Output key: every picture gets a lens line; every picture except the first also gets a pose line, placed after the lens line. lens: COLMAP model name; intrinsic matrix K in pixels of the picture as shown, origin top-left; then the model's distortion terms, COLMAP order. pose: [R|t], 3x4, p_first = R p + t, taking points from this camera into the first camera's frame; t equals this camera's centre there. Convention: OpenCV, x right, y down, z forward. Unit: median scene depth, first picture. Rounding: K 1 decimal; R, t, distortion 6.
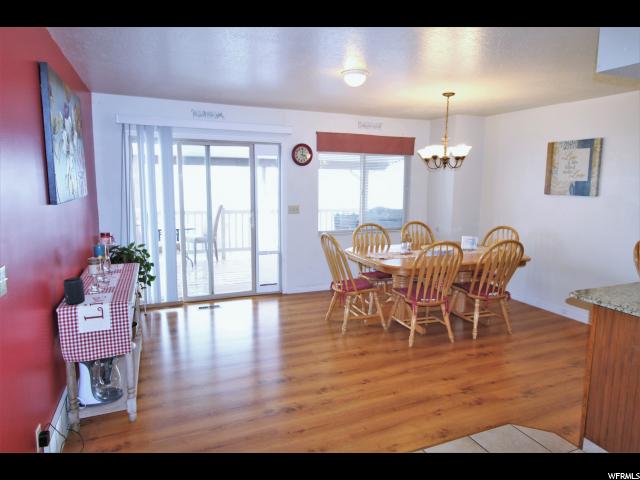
lens RADIAL K [[404.8, 0, 320.1], [0, 404.8, 232.1], [0, 0, 1]] dist [-0.000648, 0.000277]
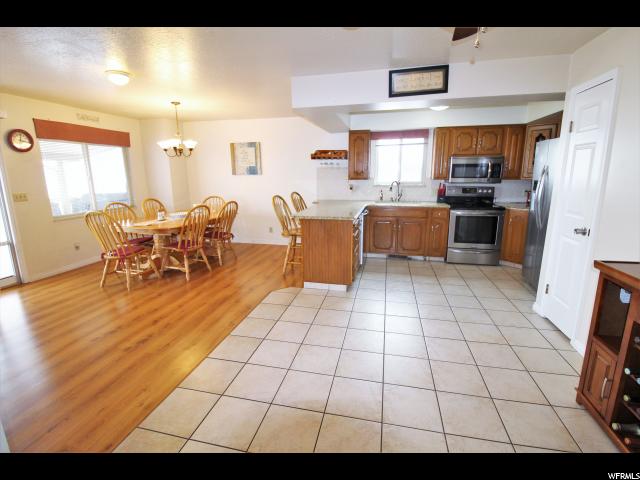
lens RADIAL K [[298.4, 0, 322.5], [0, 298.4, 232.4], [0, 0, 1]] dist [-0.016179, -0.001512]
pose [[0.575080, -0.171748, 0.799866, -0.269732], [0.118349, 0.984896, 0.126388, 0.031121], [-0.809491, 0.021980, 0.586720, -0.008831]]
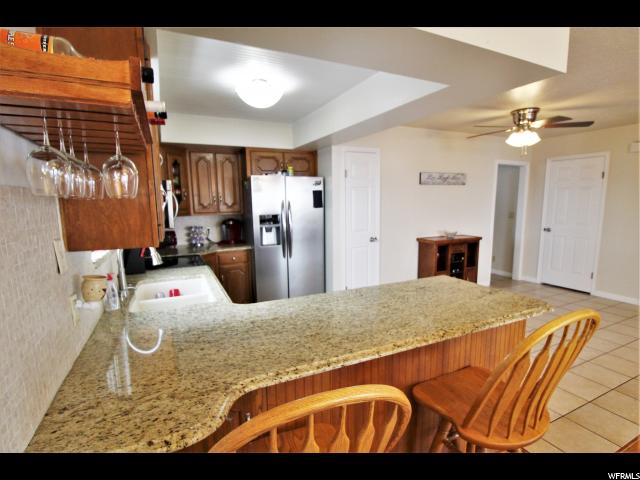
lens RADIAL K [[325.2, 0, 324.6], [0, 325.2, 250.2], [0, 0, 1]] dist [-0.000743, -0.000426]
pose [[-0.998091, 0.012218, -0.060545, 0.621435], [-0.004993, 0.961073, 0.276250, -0.088042], [0.061563, 0.276024, -0.959177, 0.857858]]
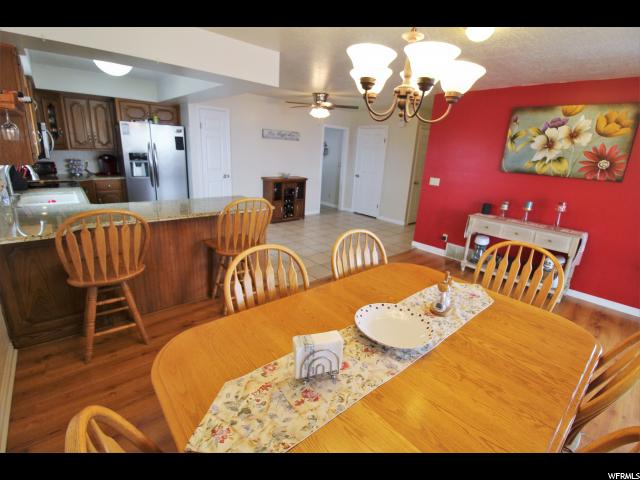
lens RADIAL K [[298.4, 0, 322.5], [0, 298.4, 232.4], [0, 0, 1]] dist [-0.016179, -0.001512]
pose [[-0.942914, 0.026587, -0.331972, 0.453585], [-0.108164, 0.918322, 0.380770, -0.149303], [0.314981, 0.394941, -0.863023, 1.206613]]
